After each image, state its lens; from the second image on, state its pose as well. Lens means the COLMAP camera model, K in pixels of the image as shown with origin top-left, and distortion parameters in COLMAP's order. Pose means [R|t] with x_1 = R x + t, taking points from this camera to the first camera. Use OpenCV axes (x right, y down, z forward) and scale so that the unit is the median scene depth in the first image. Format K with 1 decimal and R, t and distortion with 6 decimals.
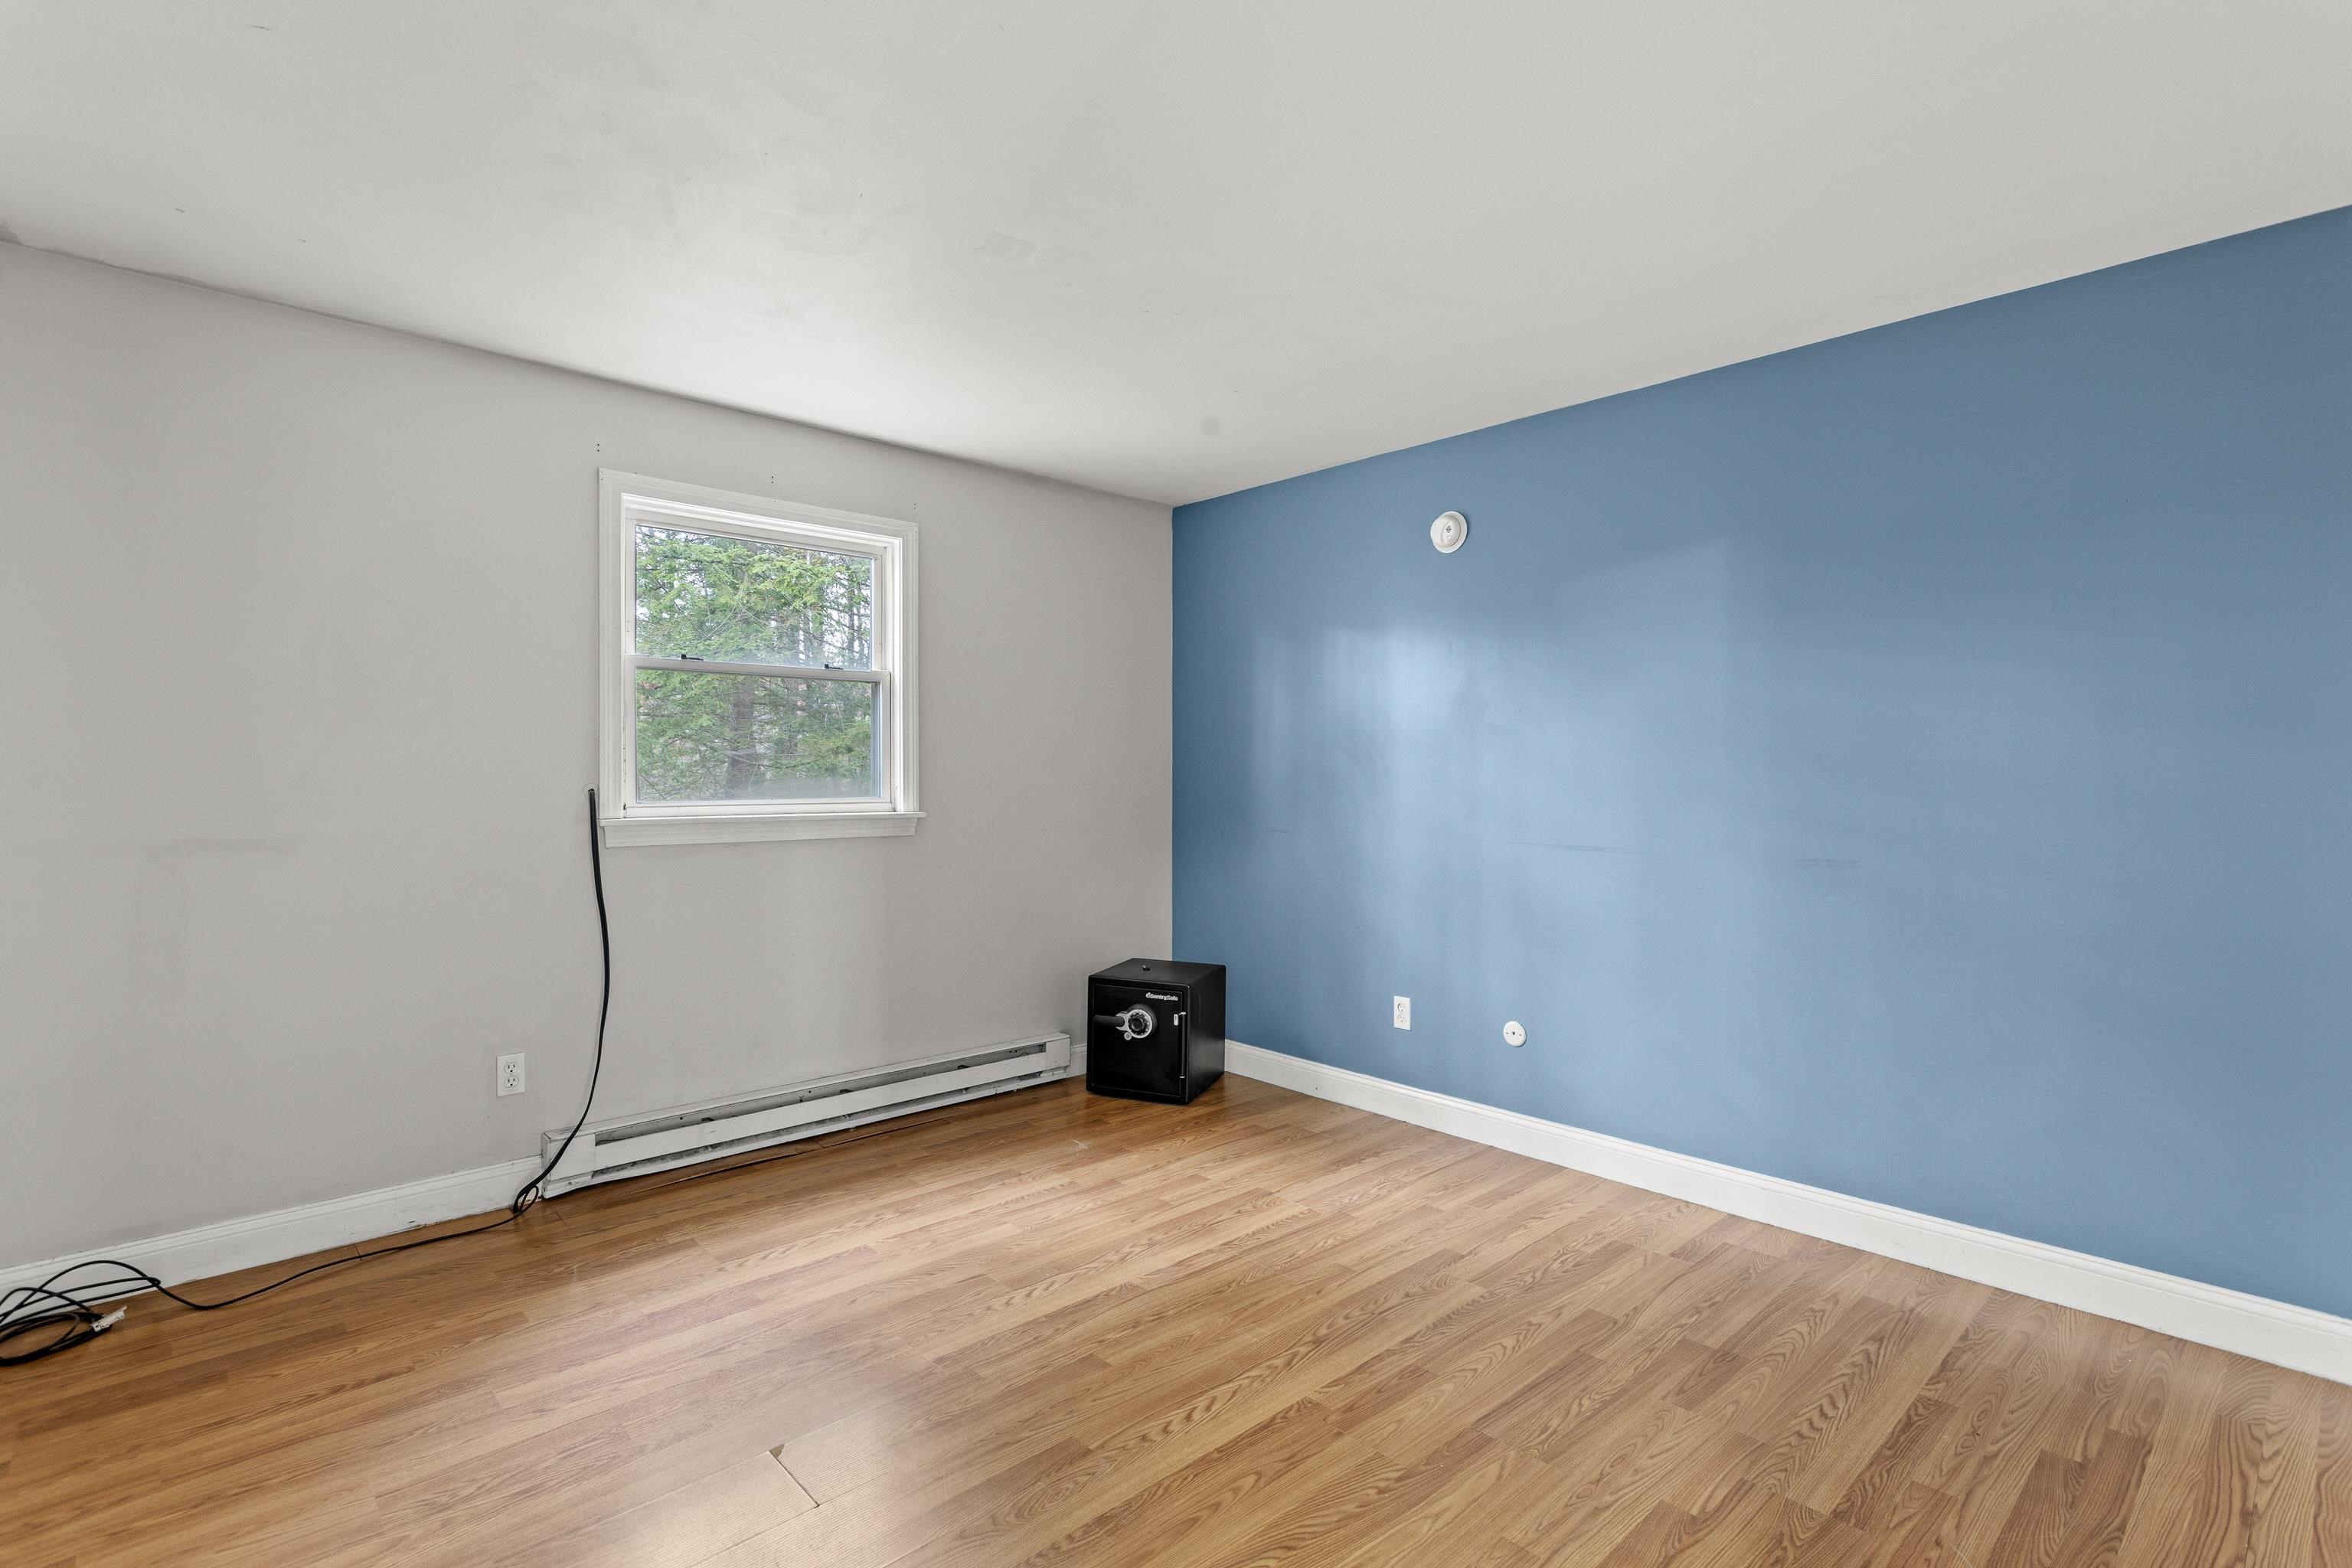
lens RADIAL K [[1130.2, 0, 1185.3], [0, 1130.2, 767.6], [0, 0, 1]] dist [-0.001057, 0.001452]
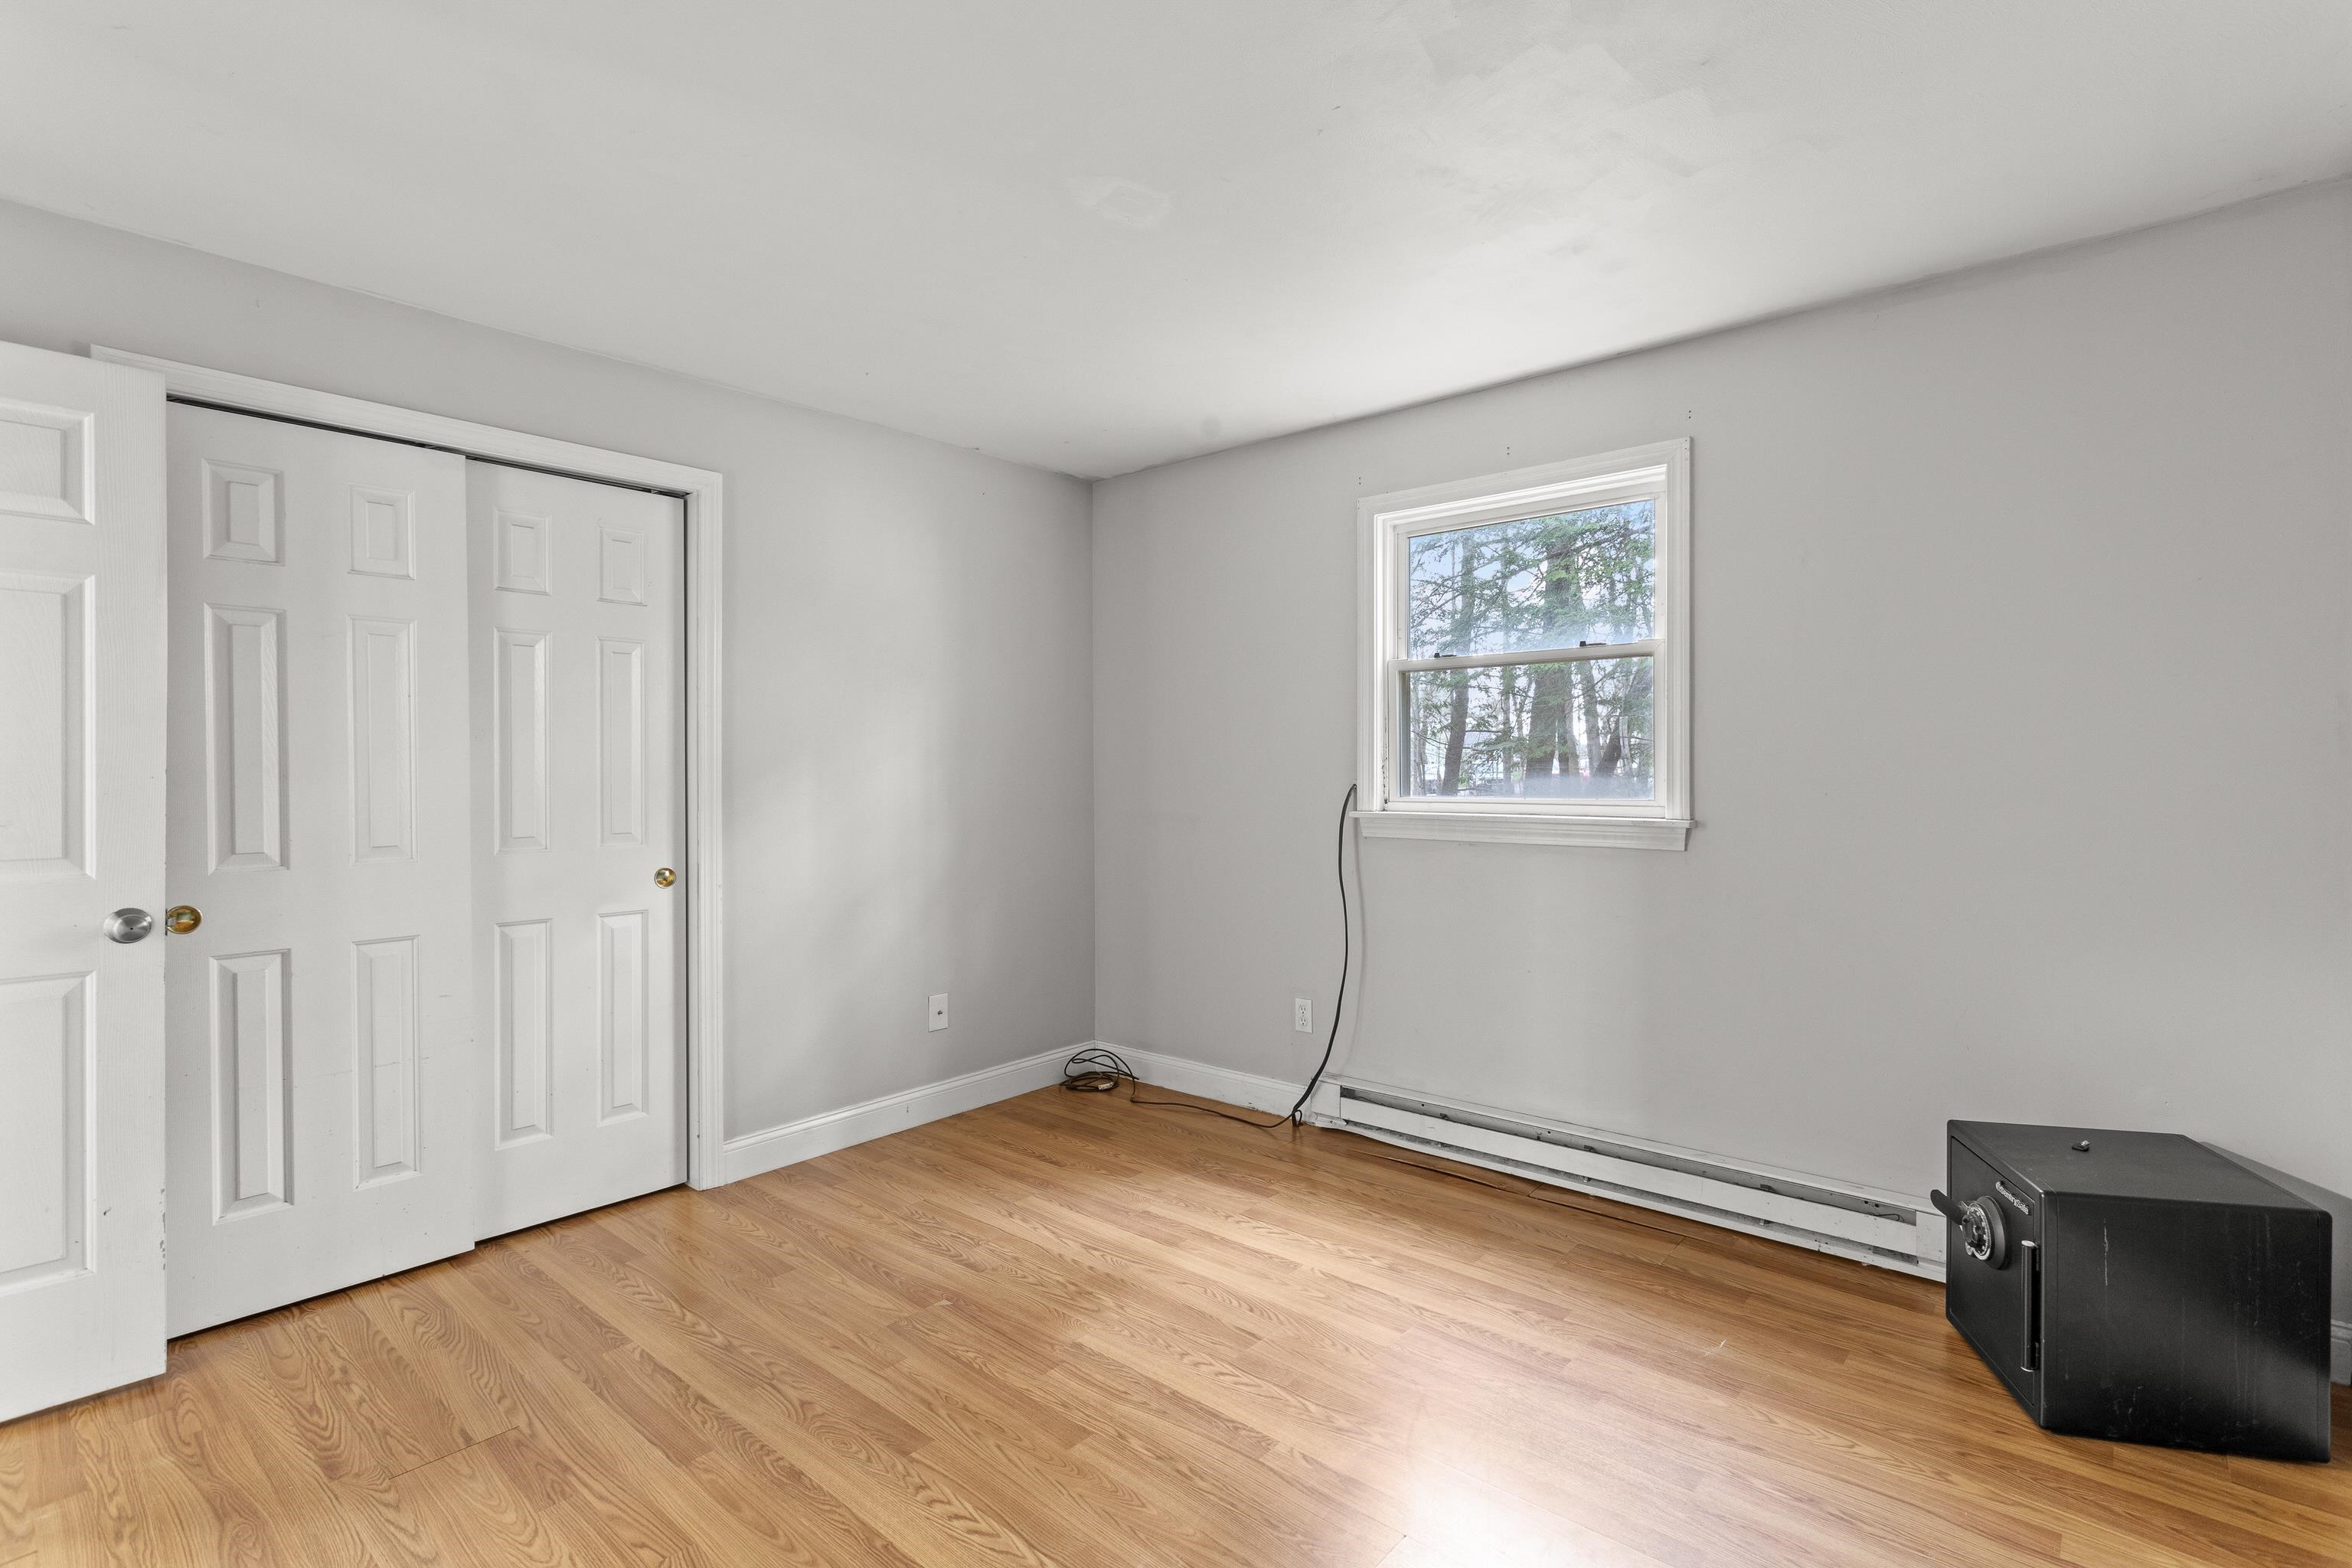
lens RADIAL K [[1110.8, 0, 1184.9], [0, 1110.8, 779.0], [0, 0, 1]] dist [-0.000497, 0.000953]
pose [[0.089599, 0.003784, -0.995971, 0.578985], [0.008303, 0.999955, 0.004546, 0.006965], [0.995943, -0.008677, 0.089564, 0.742899]]
